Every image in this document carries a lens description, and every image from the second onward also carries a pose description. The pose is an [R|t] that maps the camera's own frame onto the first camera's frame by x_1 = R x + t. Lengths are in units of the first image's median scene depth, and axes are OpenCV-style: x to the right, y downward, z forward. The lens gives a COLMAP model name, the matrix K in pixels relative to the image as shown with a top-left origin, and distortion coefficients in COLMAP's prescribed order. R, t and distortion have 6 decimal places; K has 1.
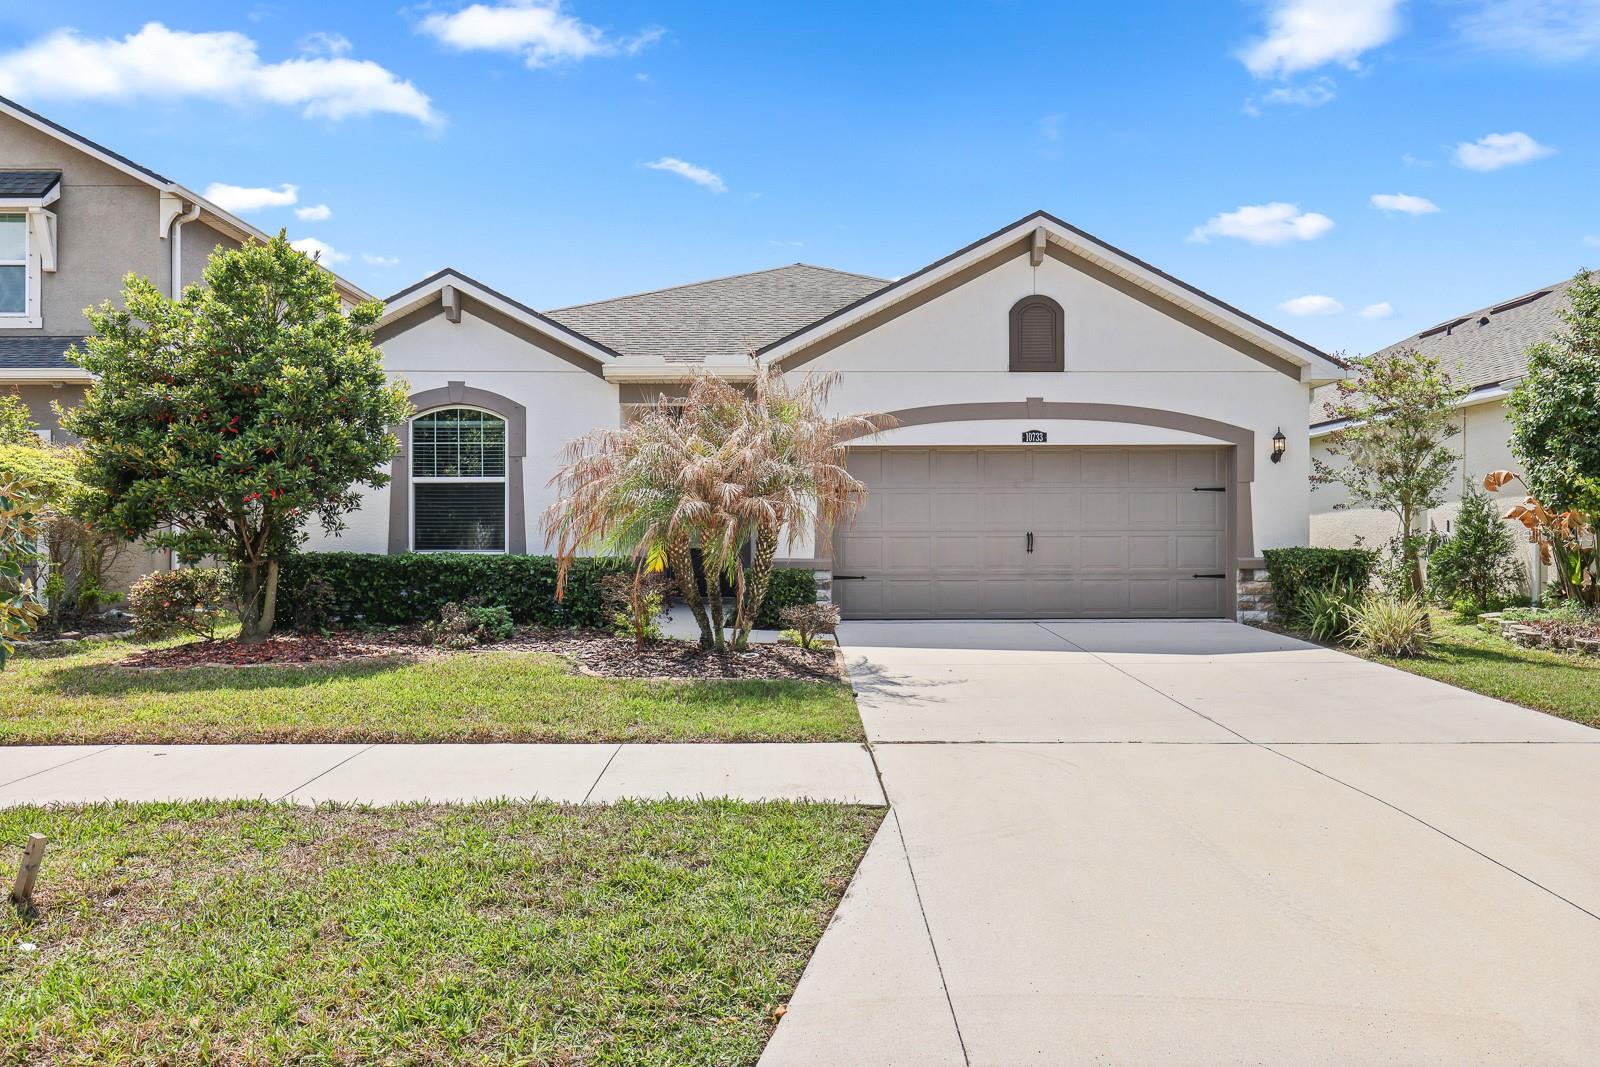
lens RADIAL K [[1122.5, 0, 799.3], [0, 1122.5, 534.6], [0, 0, 1]] dist [0.007649, 0.000123]
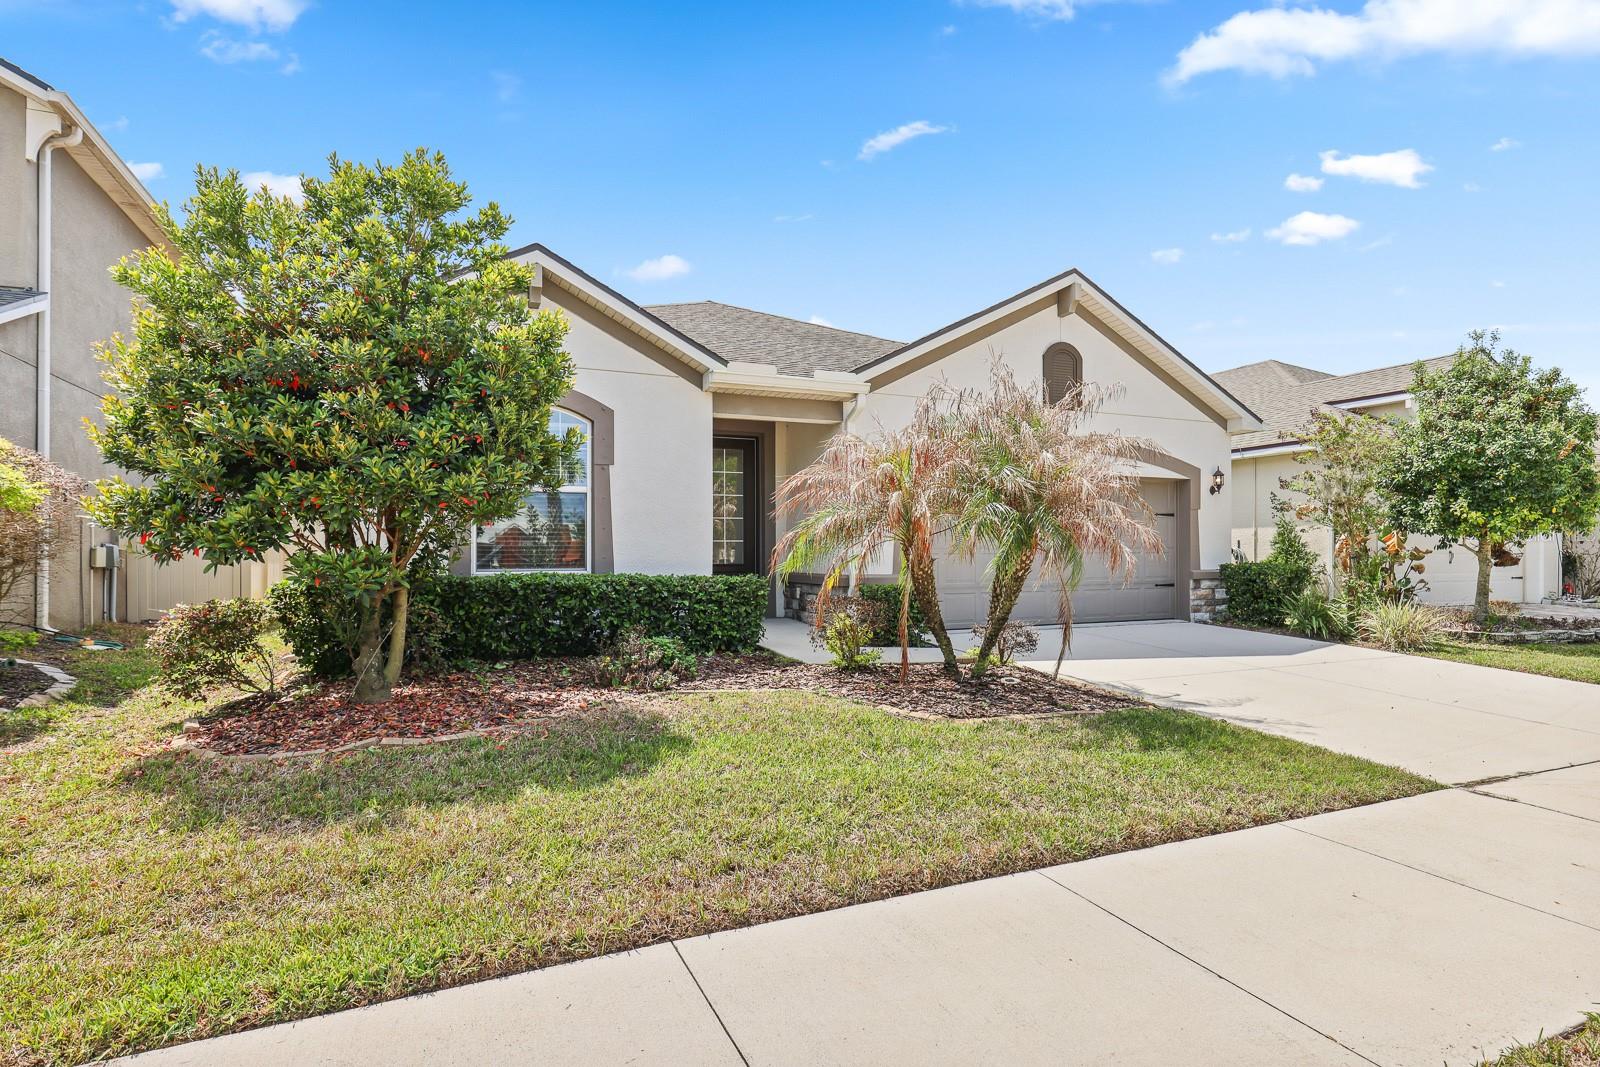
lens RADIAL K [[849.4, 0, 801.0], [0, 849.4, 539.4], [0, 0, 1]] dist [0.000281, 0.001050]
pose [[0.914924, 0.006226, 0.403579, -0.384545], [-0.003453, 0.999965, -0.007599, -0.004841], [-0.403612, 0.005559, 0.914913, 0.317487]]
